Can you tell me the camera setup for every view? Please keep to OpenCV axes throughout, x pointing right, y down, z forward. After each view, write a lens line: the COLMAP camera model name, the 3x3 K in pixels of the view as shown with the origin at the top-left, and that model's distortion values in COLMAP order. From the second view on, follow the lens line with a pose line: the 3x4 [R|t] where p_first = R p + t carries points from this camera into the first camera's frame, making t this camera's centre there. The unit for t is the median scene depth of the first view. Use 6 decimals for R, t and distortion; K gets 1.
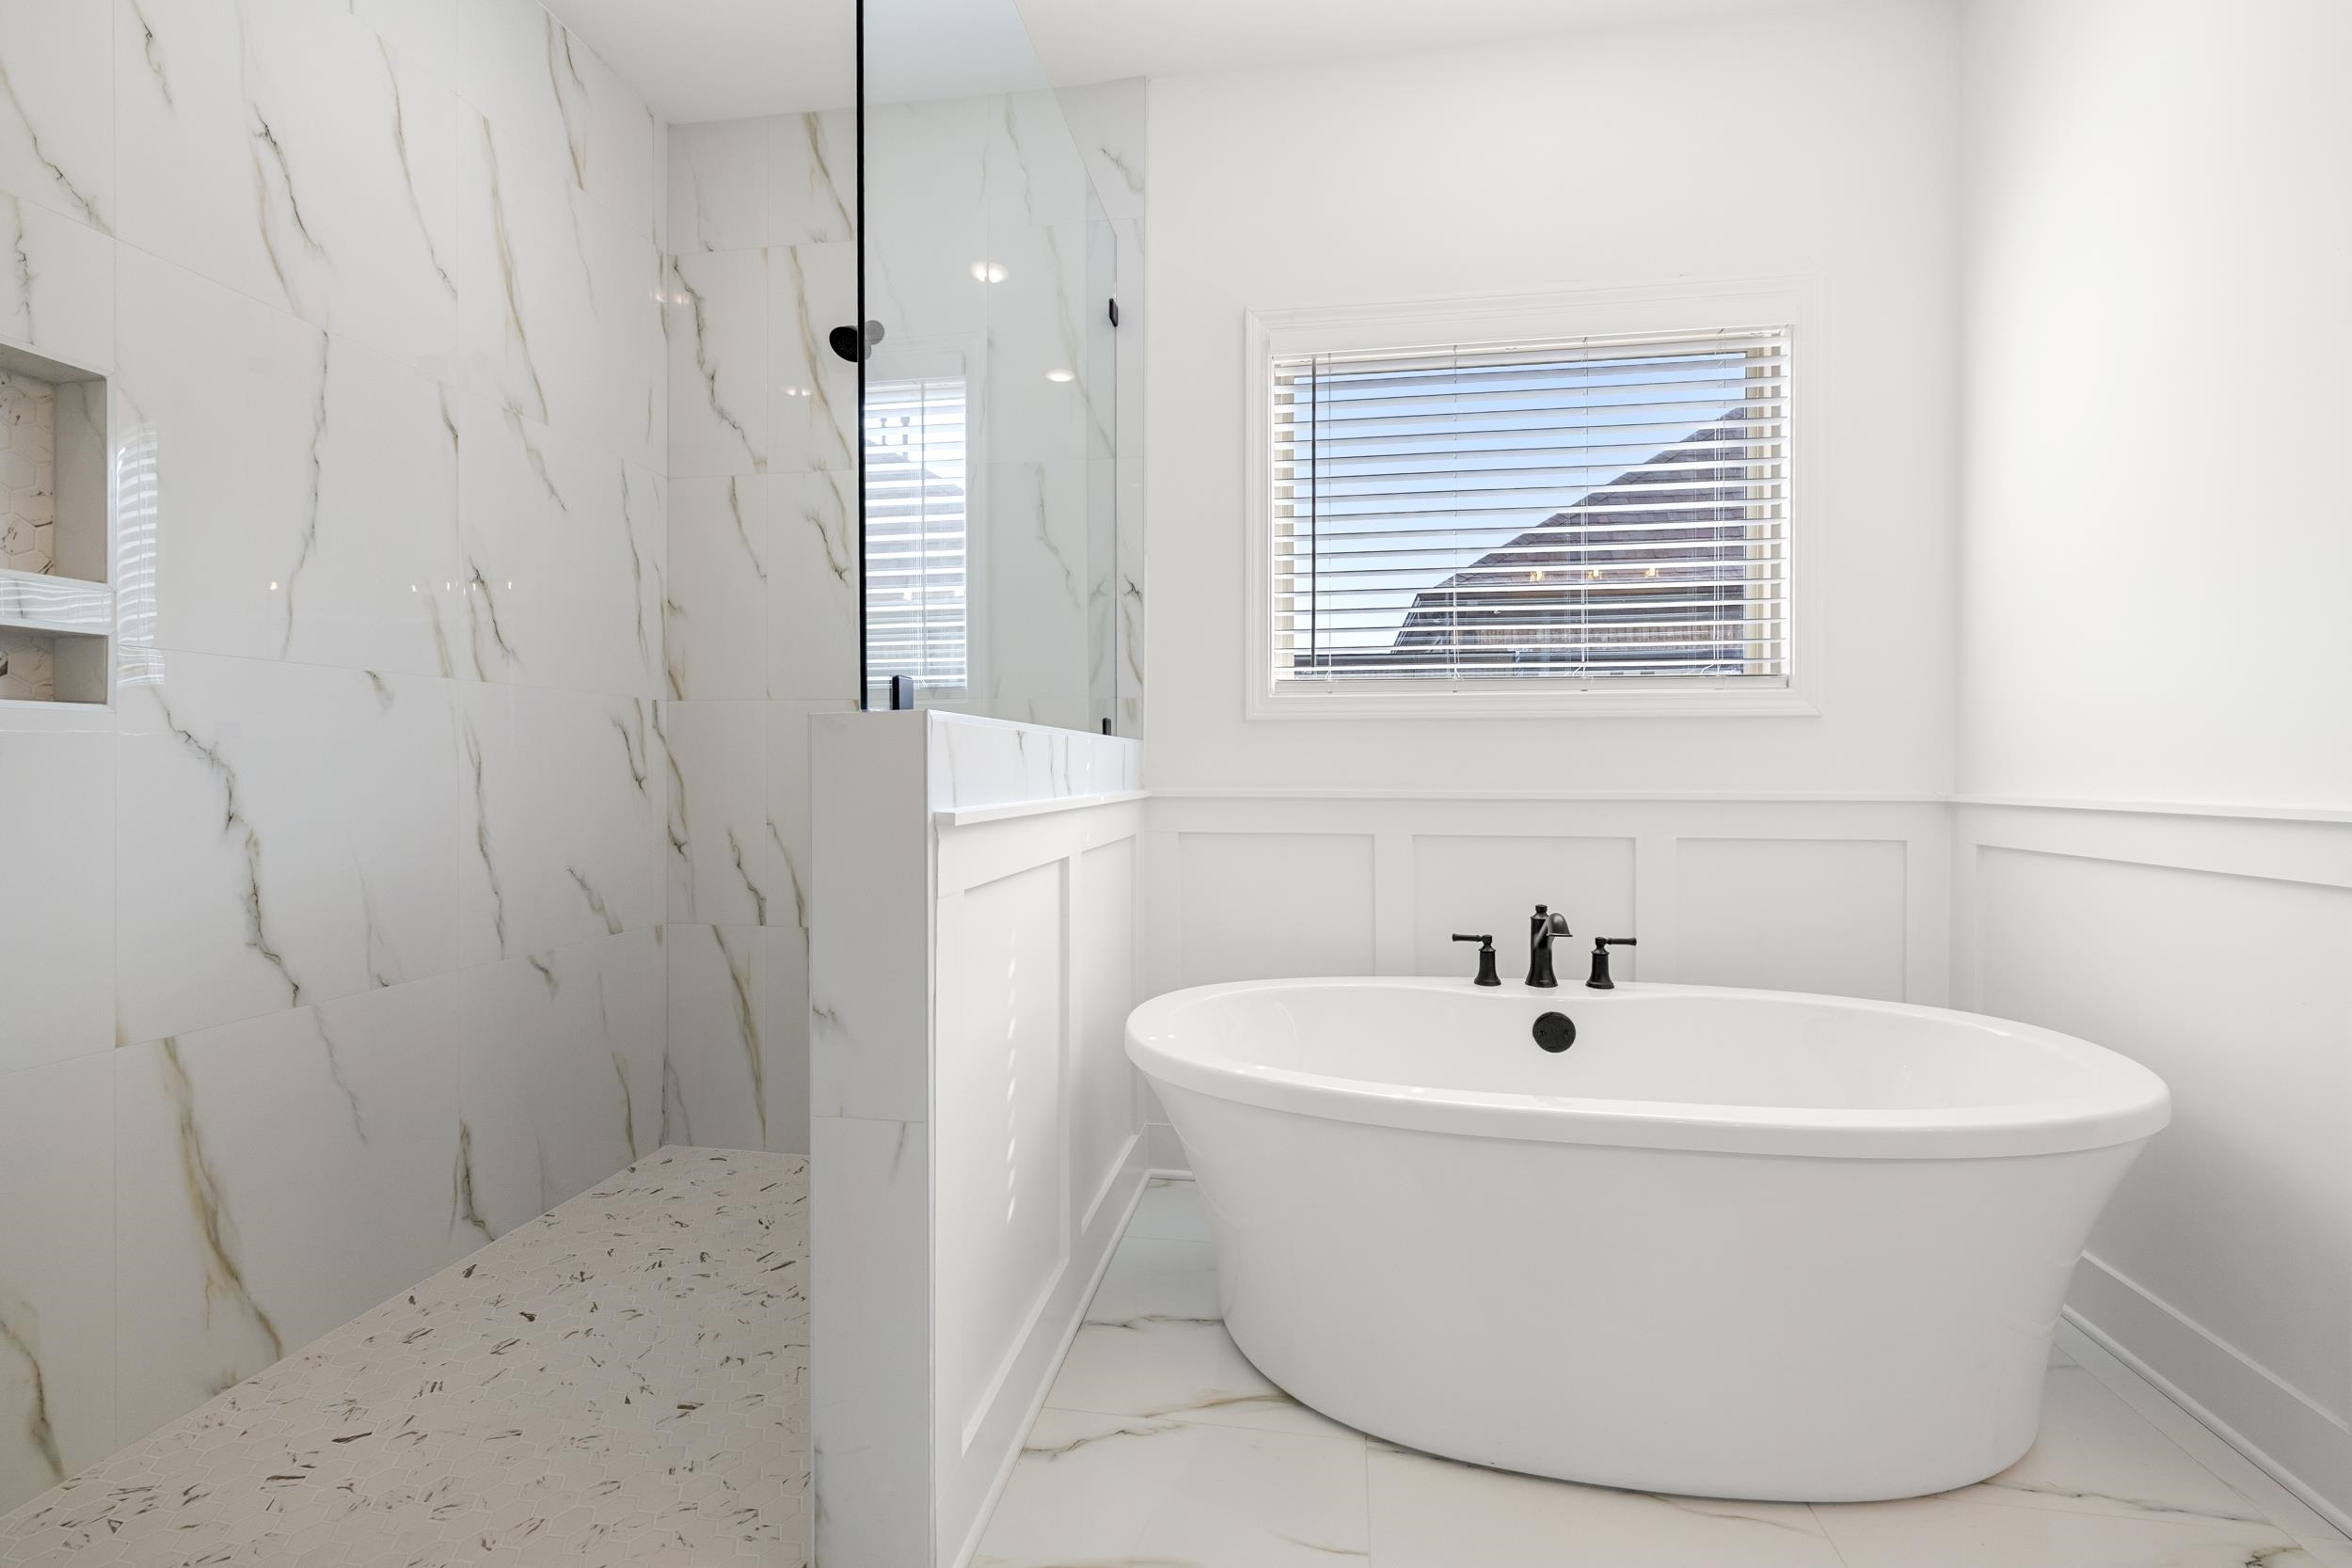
lens RADIAL K [[1010.5, 0, 1166.7], [0, 1010.5, 784.2], [0, 0, 1]] dist [-0.002665, -0.000029]
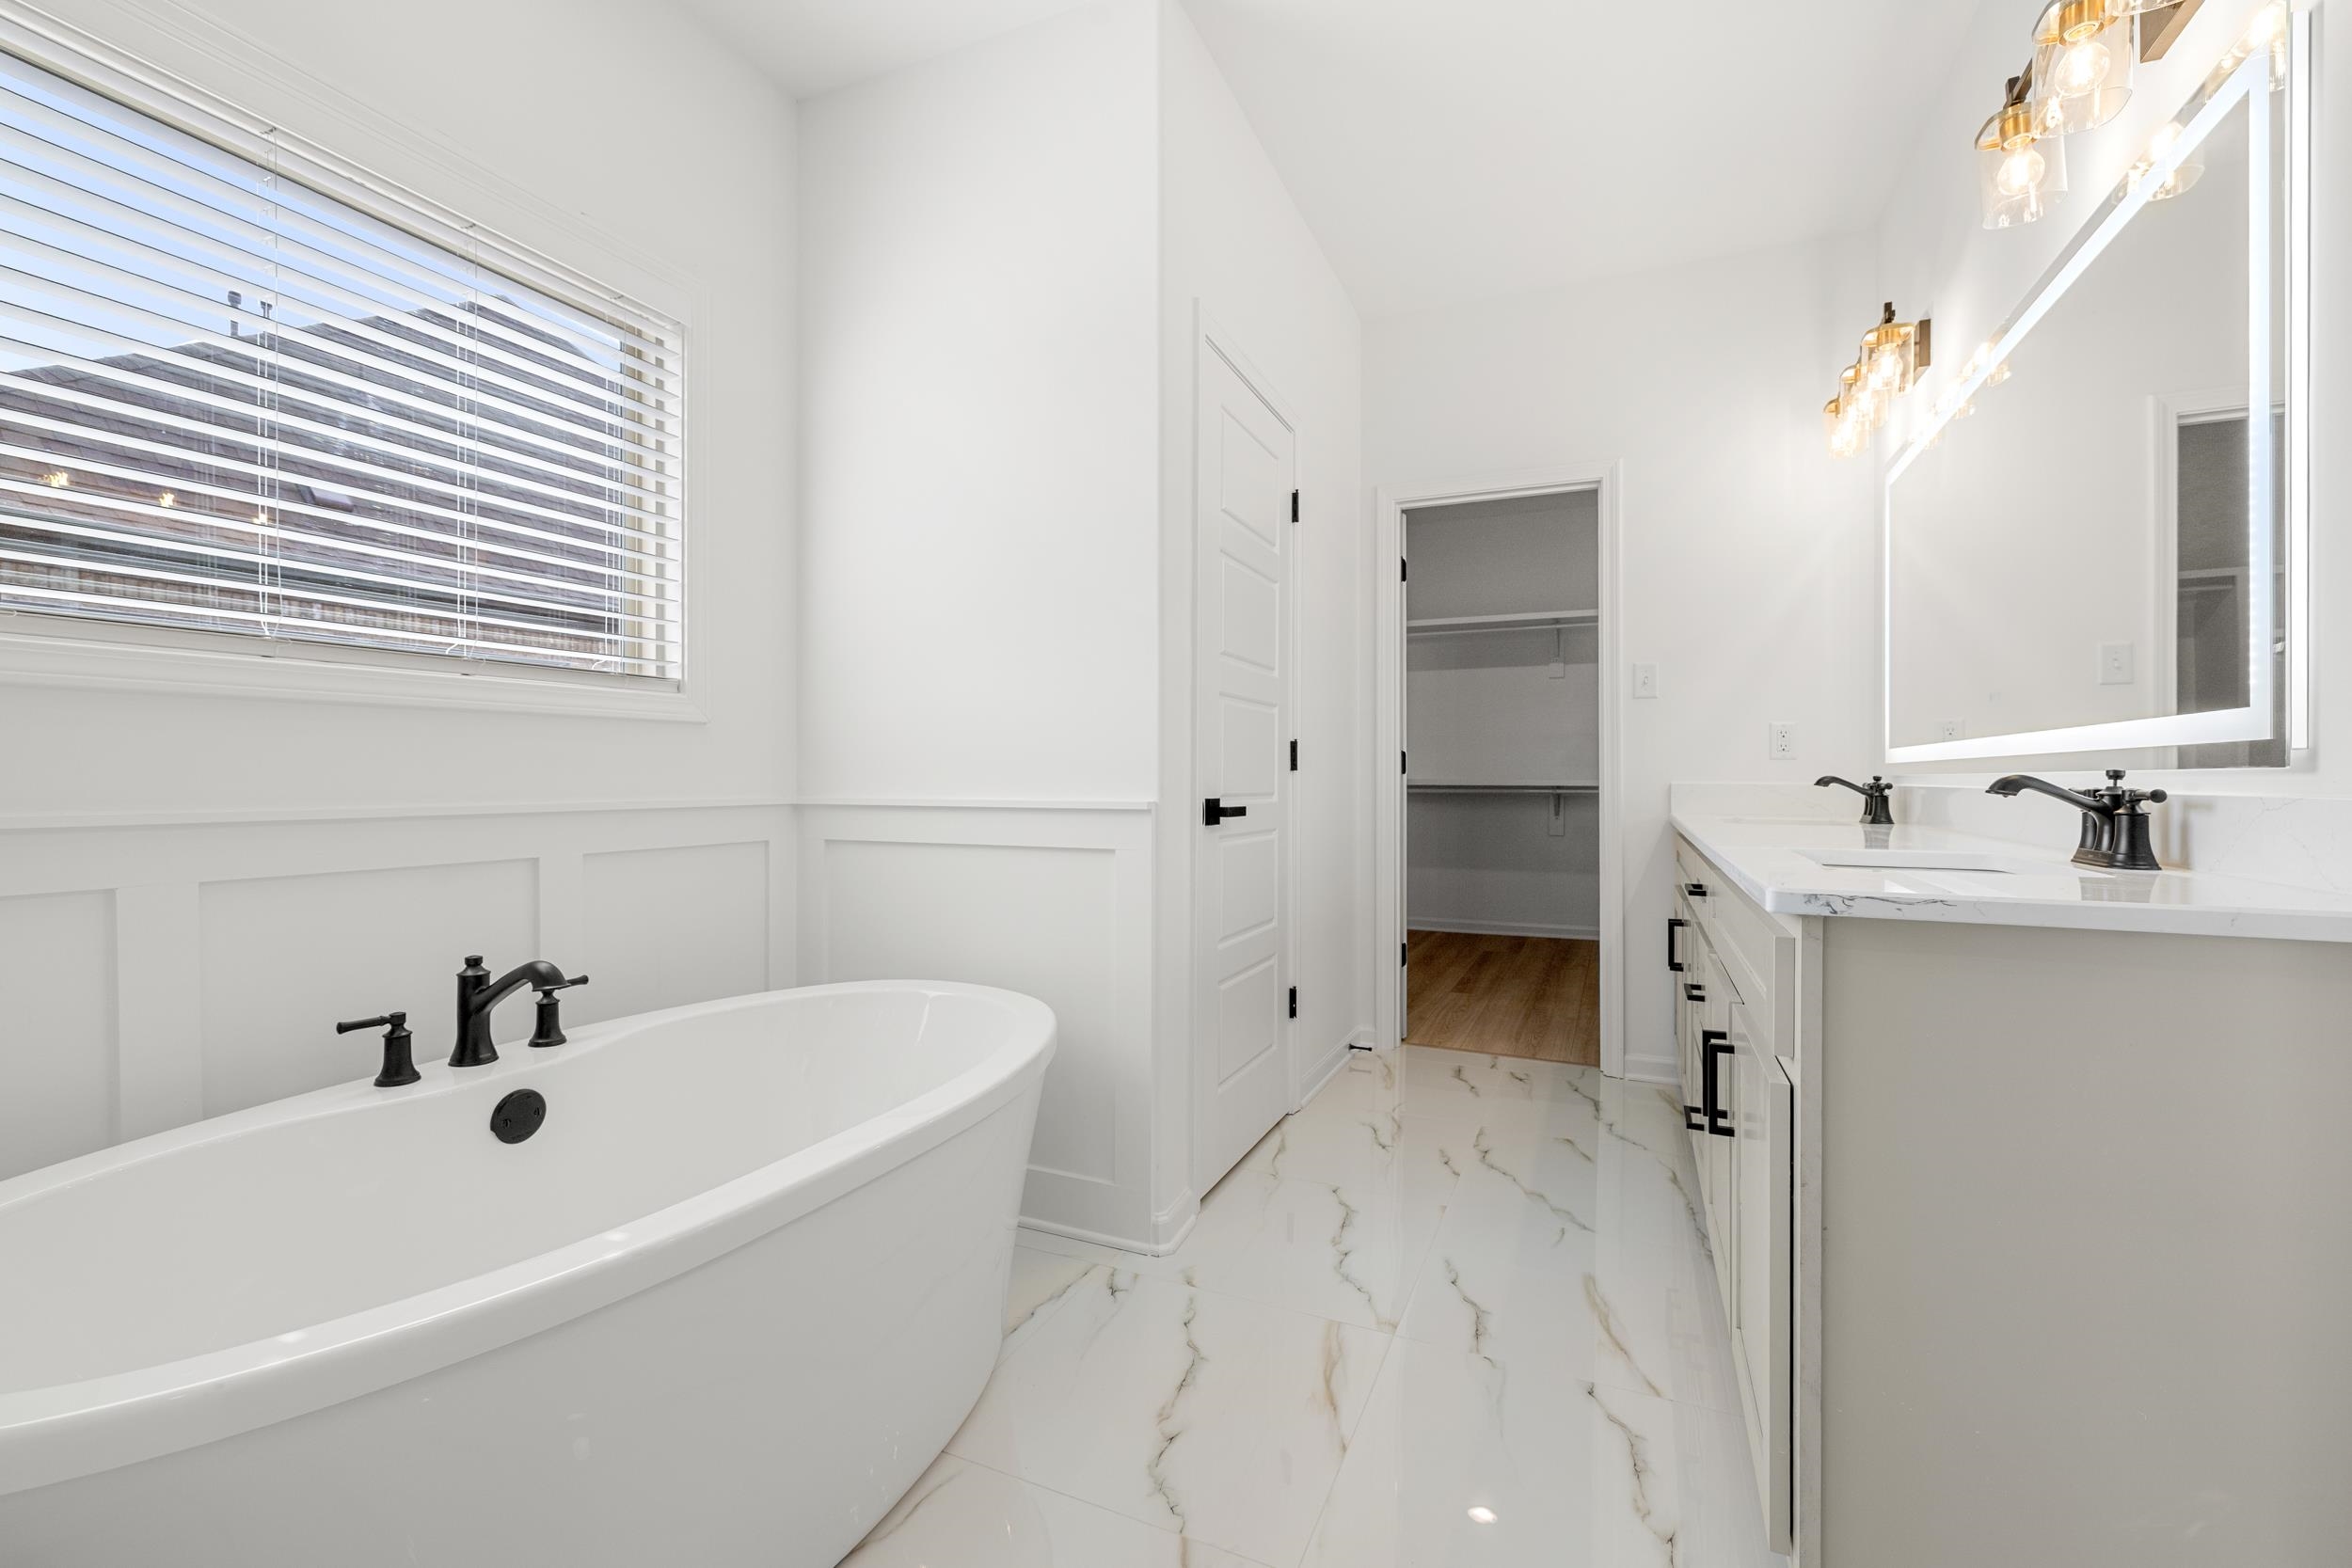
lens RADIAL K [[1010.5, 0, 1166.7], [0, 1010.5, 784.2], [0, 0, 1]] dist [-0.002665, -0.000029]
pose [[0.247569, -0.009833, 0.968820, -0.228382], [0.011559, 0.999907, 0.007195, -0.008157], [-0.968801, 0.009418, 0.247660, 0.309251]]
